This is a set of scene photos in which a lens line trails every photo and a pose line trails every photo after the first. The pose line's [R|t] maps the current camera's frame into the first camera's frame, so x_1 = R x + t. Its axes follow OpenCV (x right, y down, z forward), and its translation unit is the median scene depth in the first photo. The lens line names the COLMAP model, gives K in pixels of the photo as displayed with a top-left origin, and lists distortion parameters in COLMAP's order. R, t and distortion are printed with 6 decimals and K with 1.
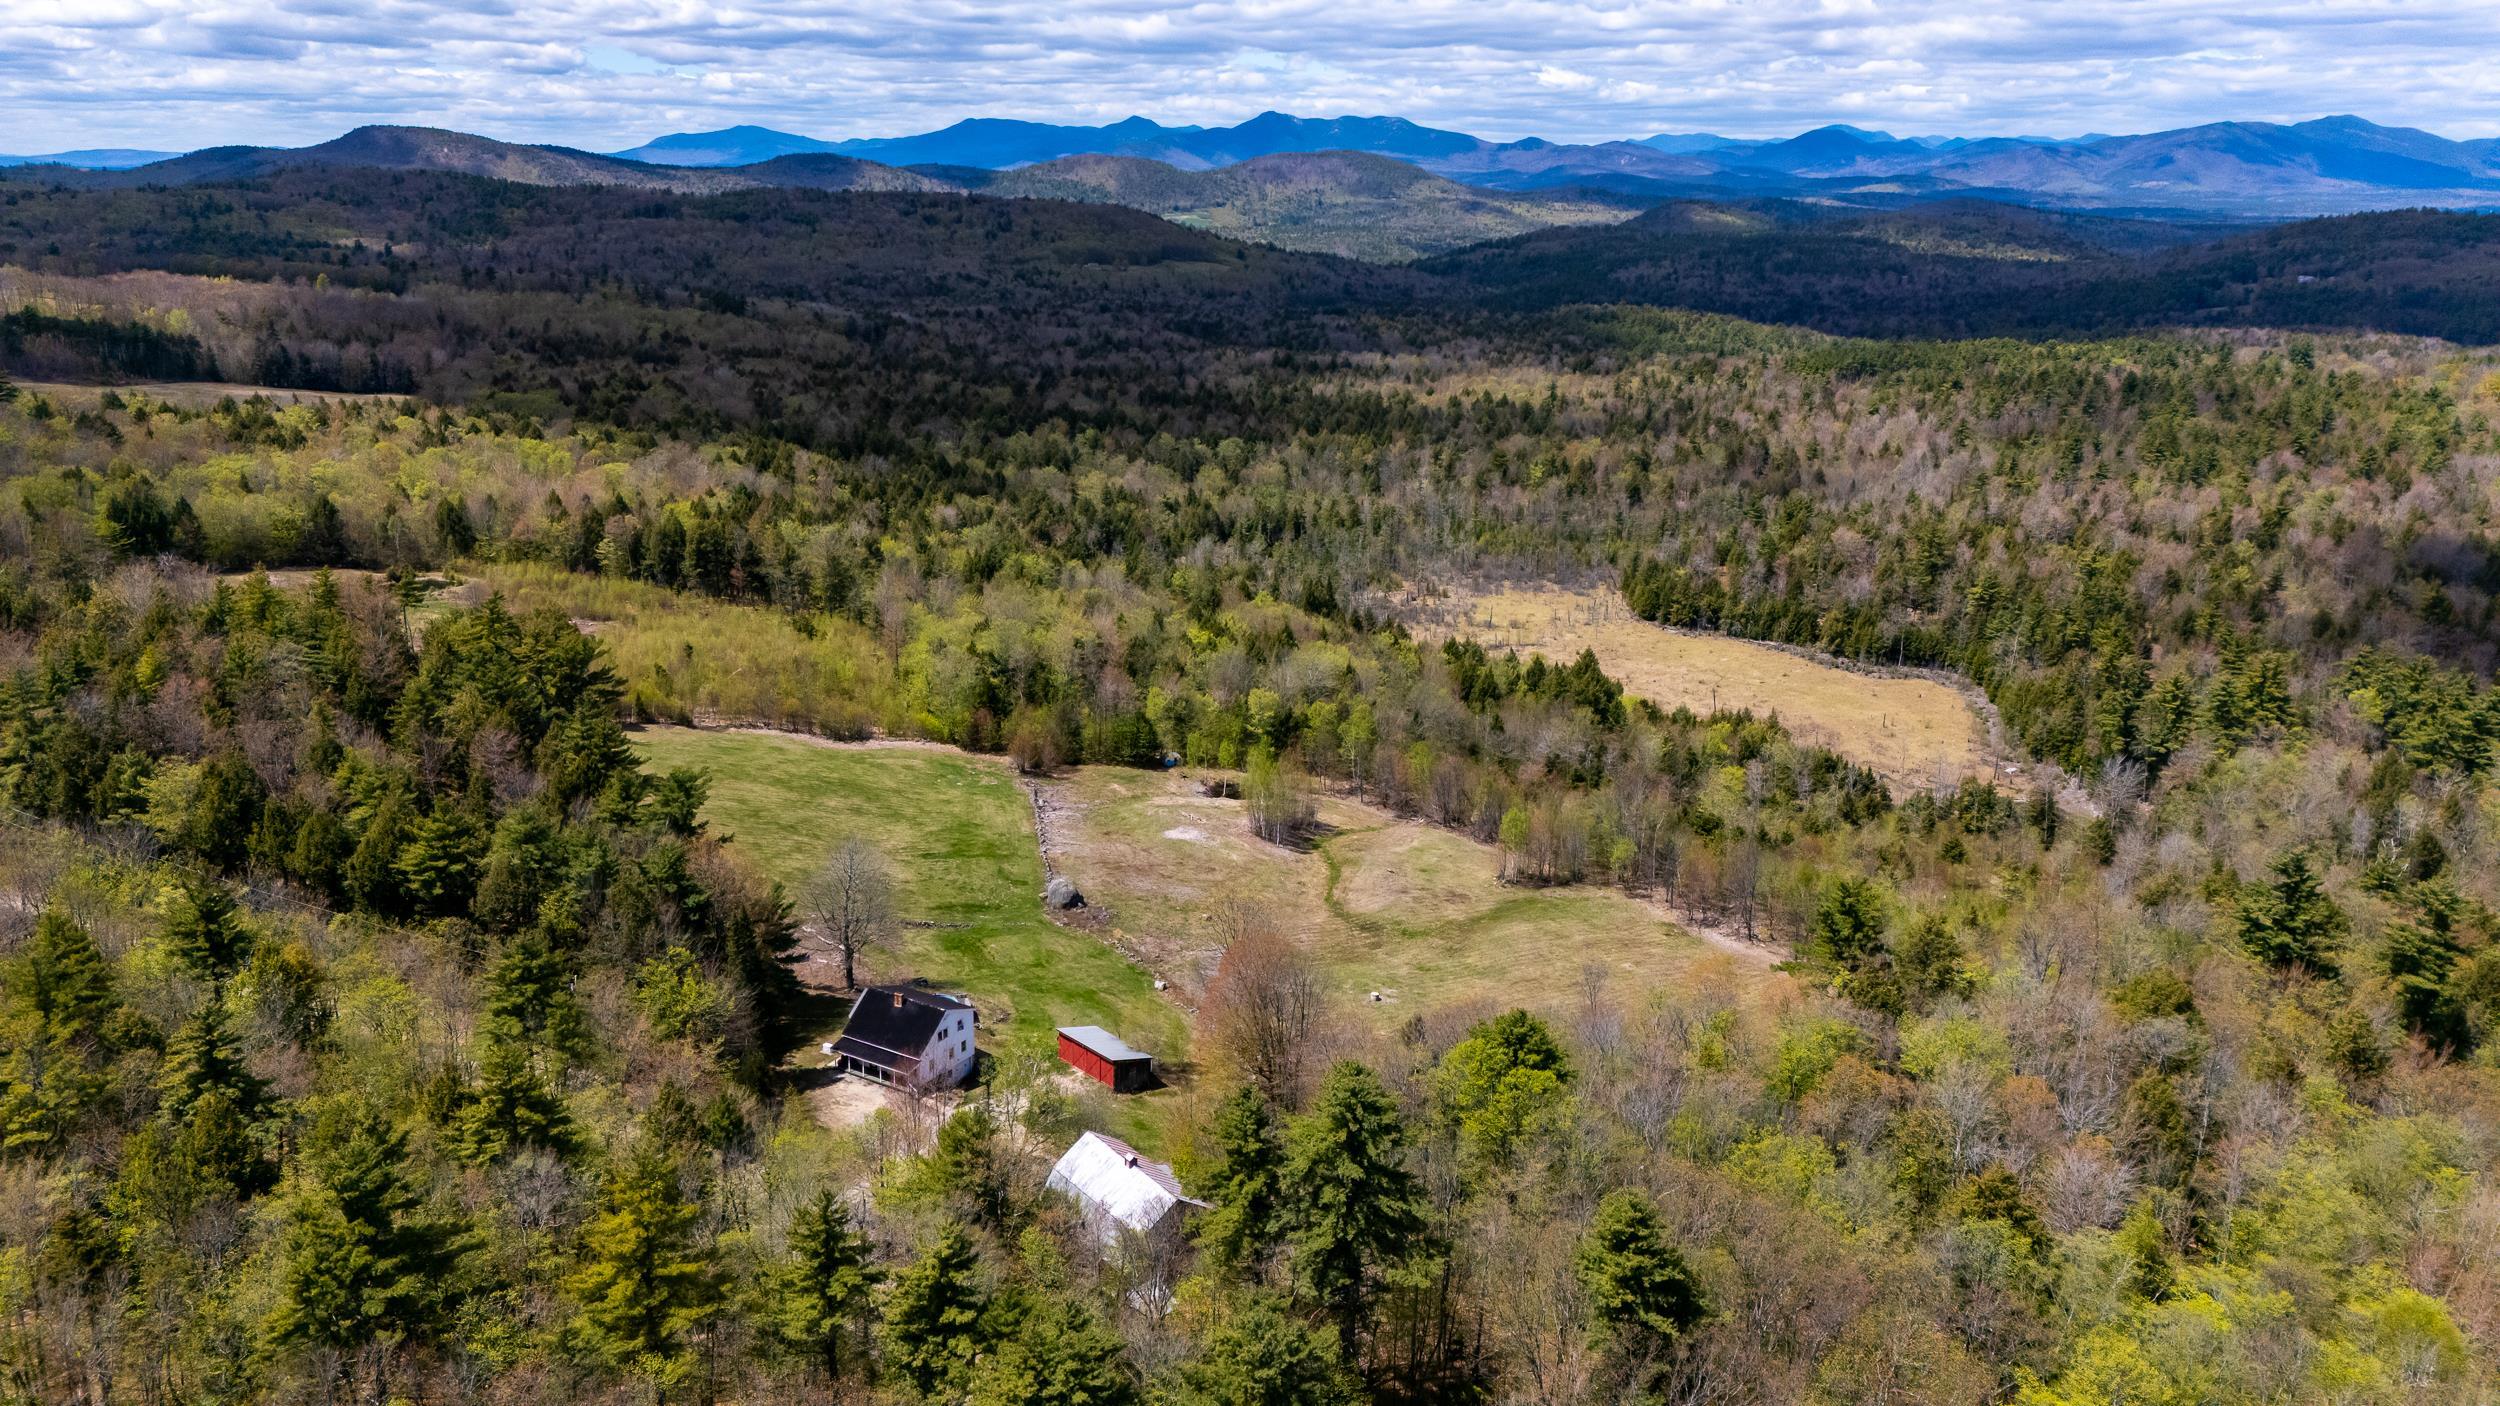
lens RADIAL K [[1833.8, 0, 1251.5], [0, 1833.8, 718.8], [0, 0, 1]] dist [0.106050, -0.112019]
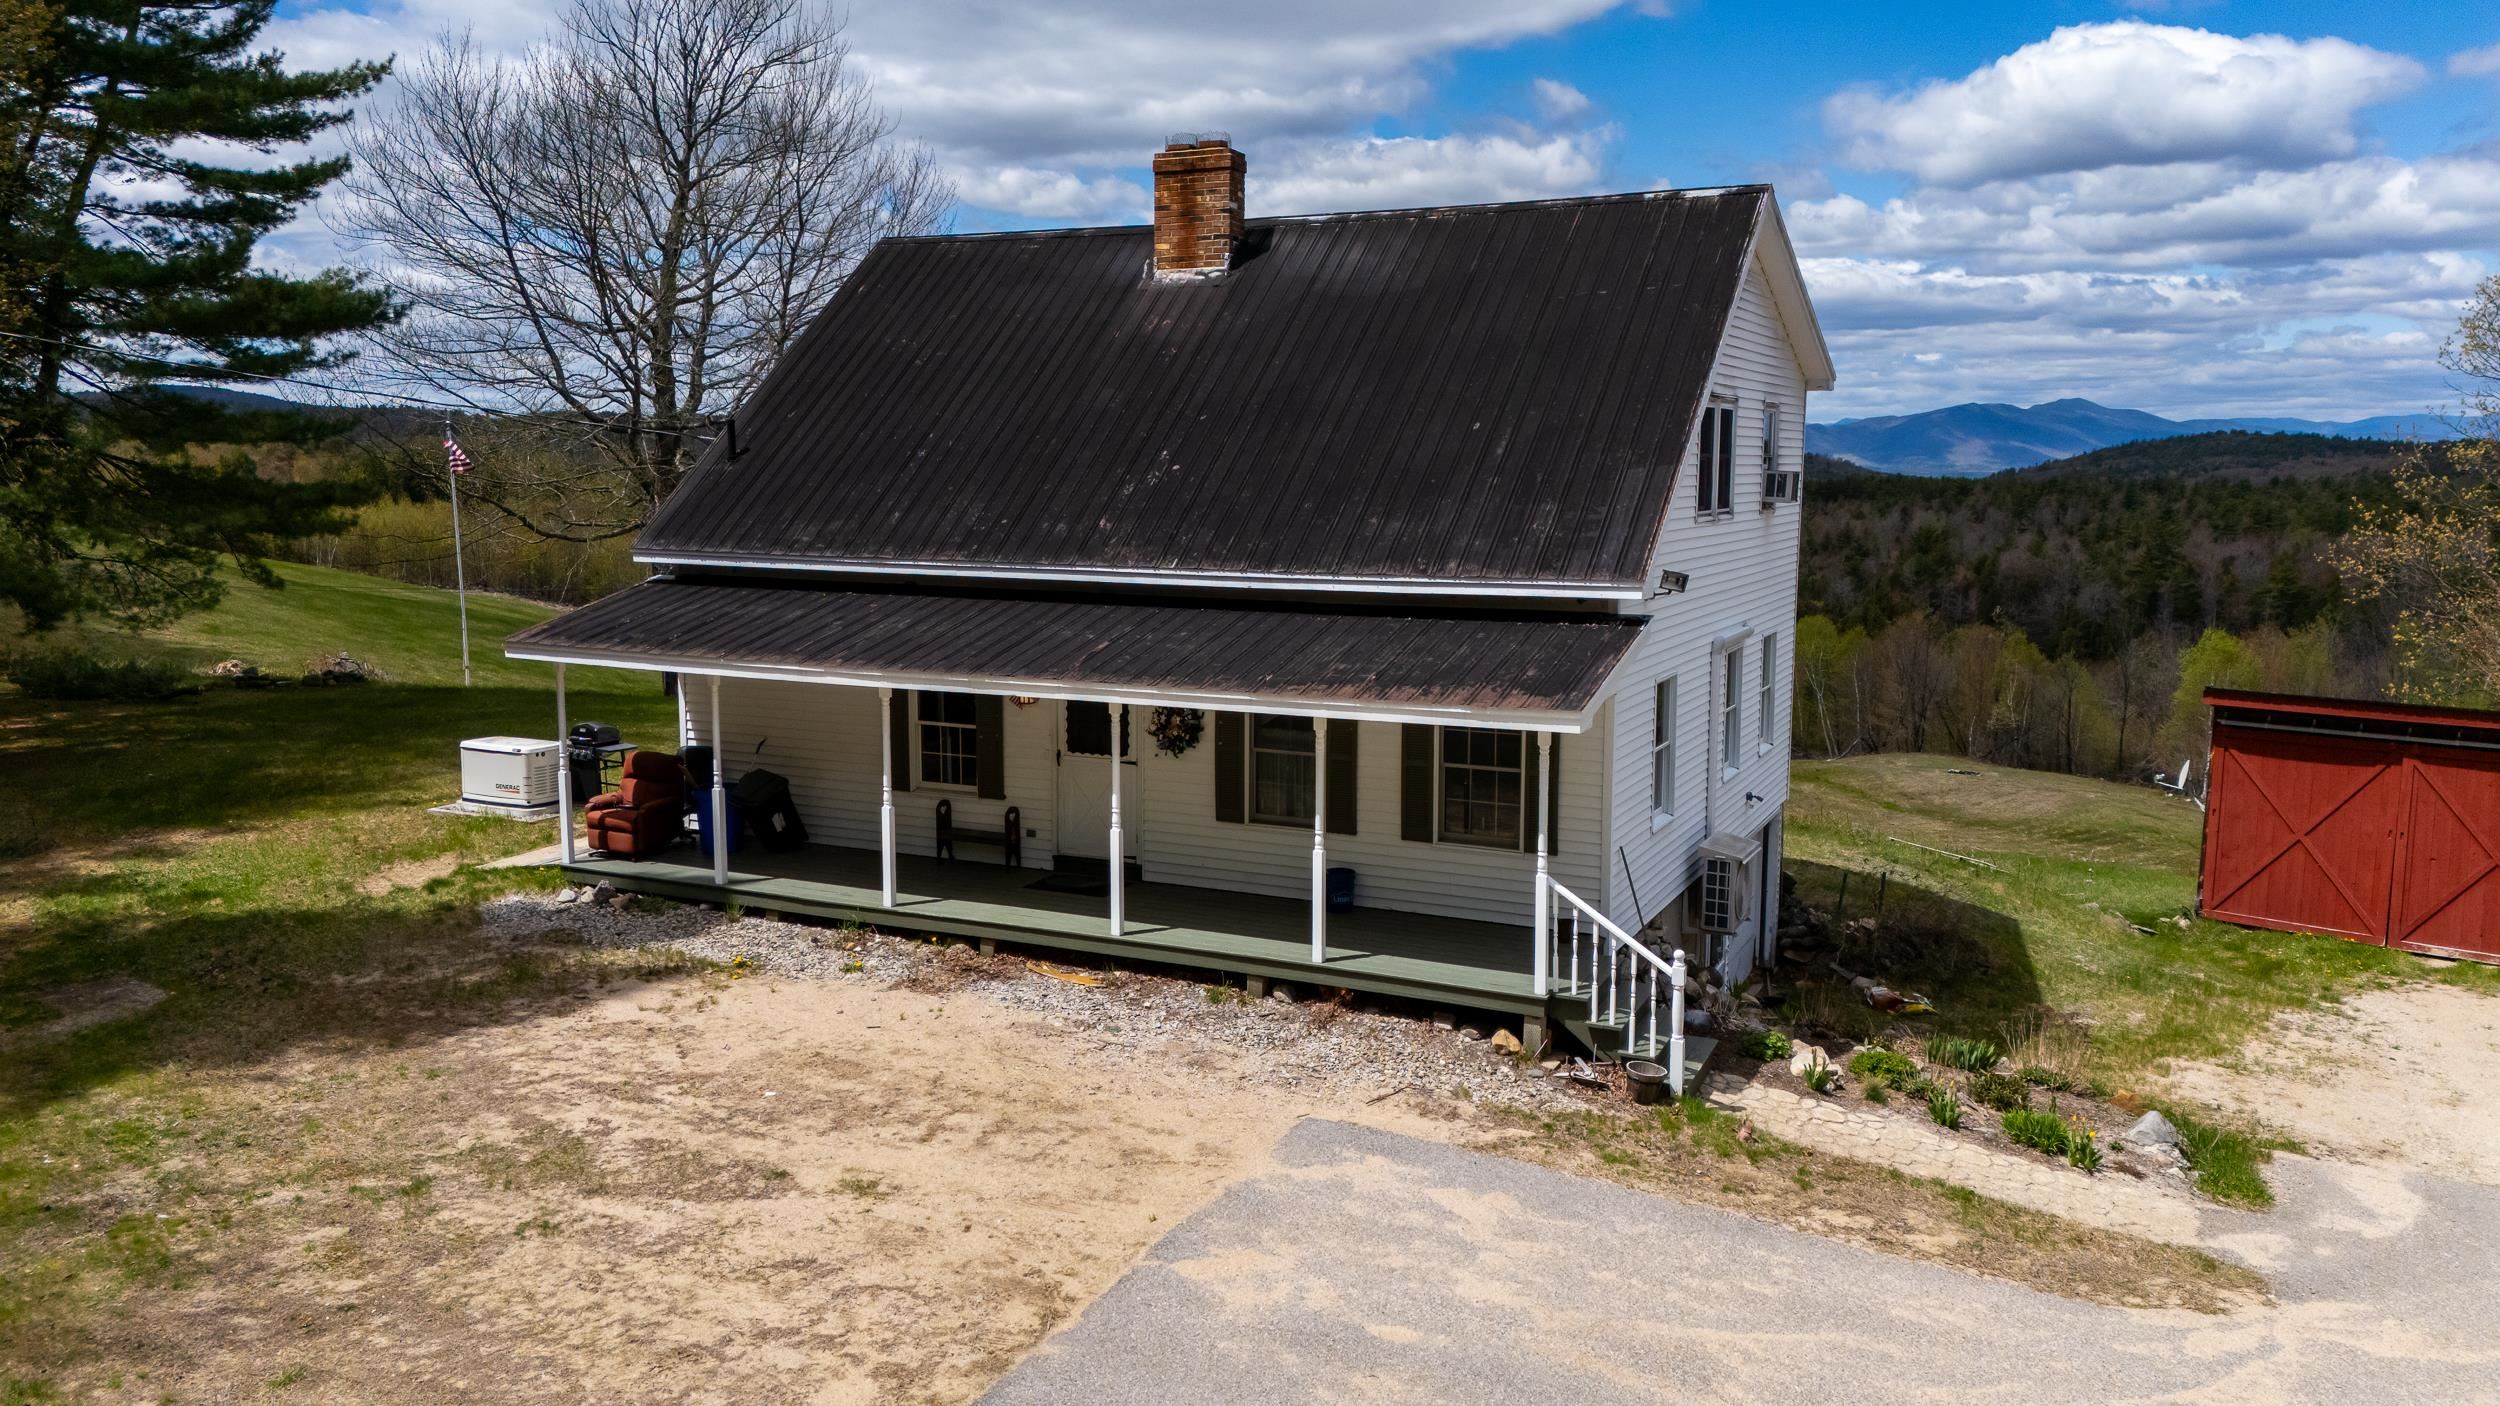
lens RADIAL K [[1844.6, 0, 1250.0], [0, 1844.6, 703.0], [0, 0, 1]] dist [0.082644, -0.077056]
pose [[0.995058, -0.018590, 0.097543, -0.096124], [0.033398, 0.987747, -0.152449, 0.094510], [-0.093514, 0.154953, 0.983486, 0.434839]]
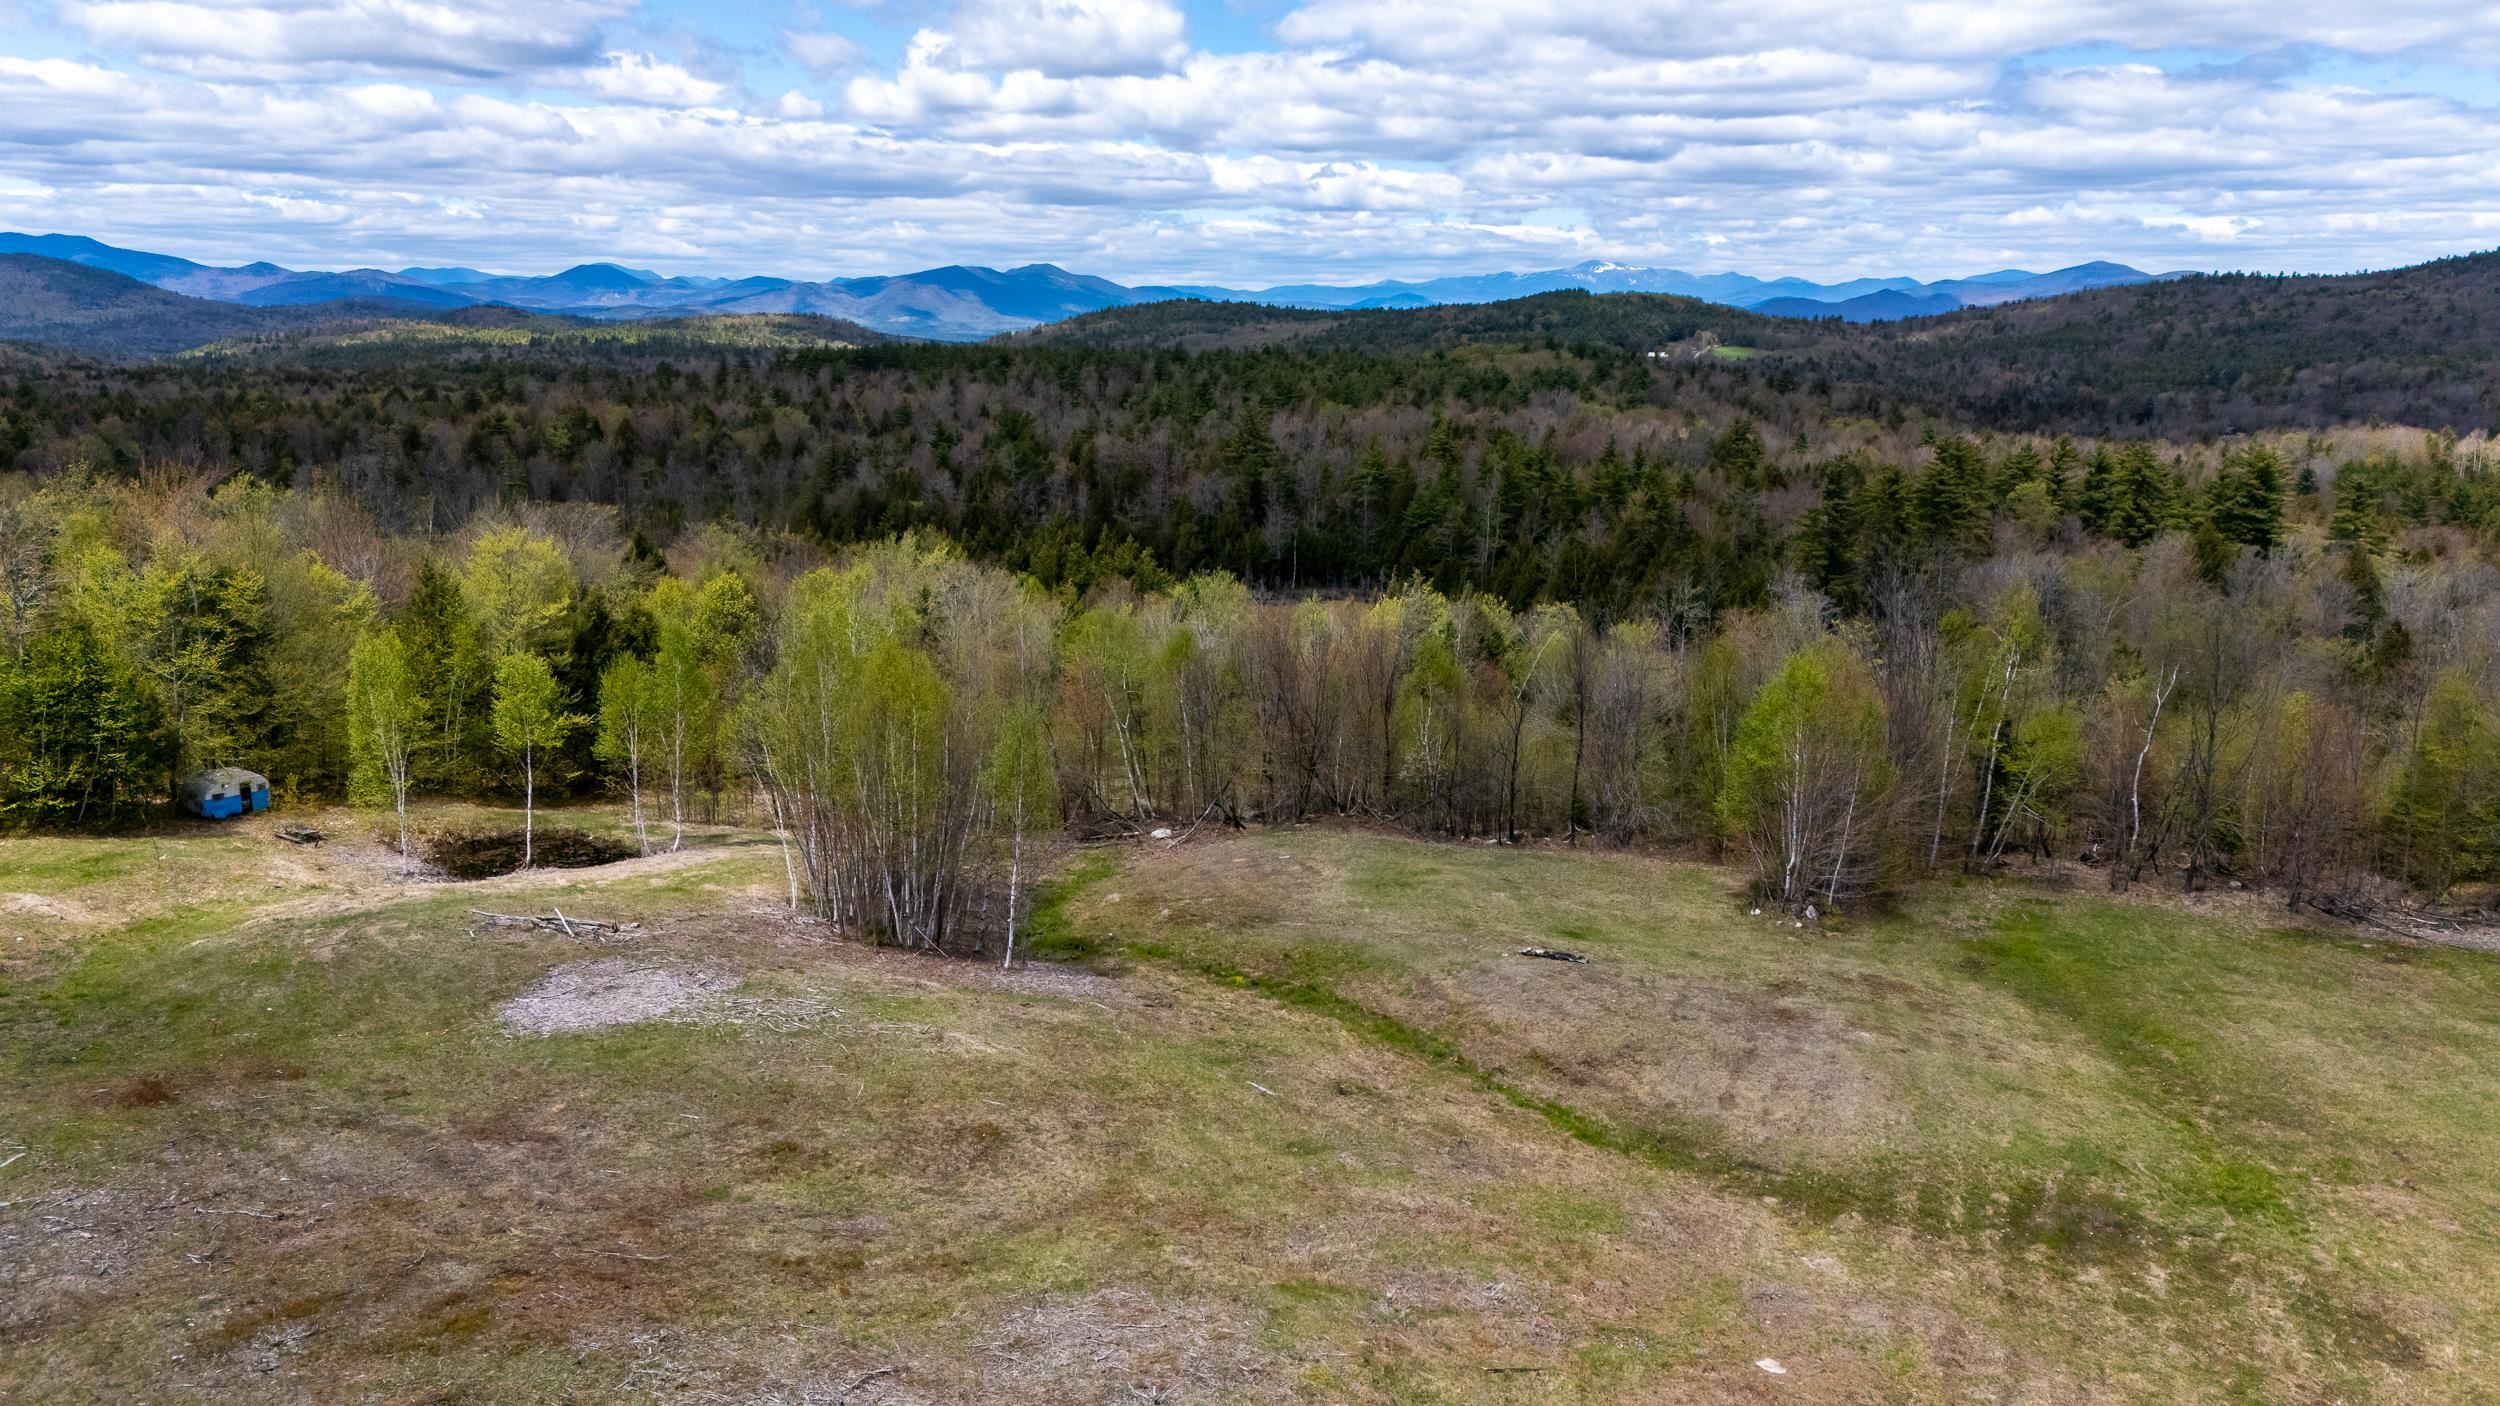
lens RADIAL K [[1833.8, 0, 1251.5], [0, 1833.8, 718.8], [0, 0, 1]] dist [0.106050, -0.112019]
pose [[0.814000, -0.127339, 0.566735, -0.067213], [0.166885, 0.985809, -0.018196, 0.036915], [-0.556375, 0.109391, 0.823699, 0.604833]]
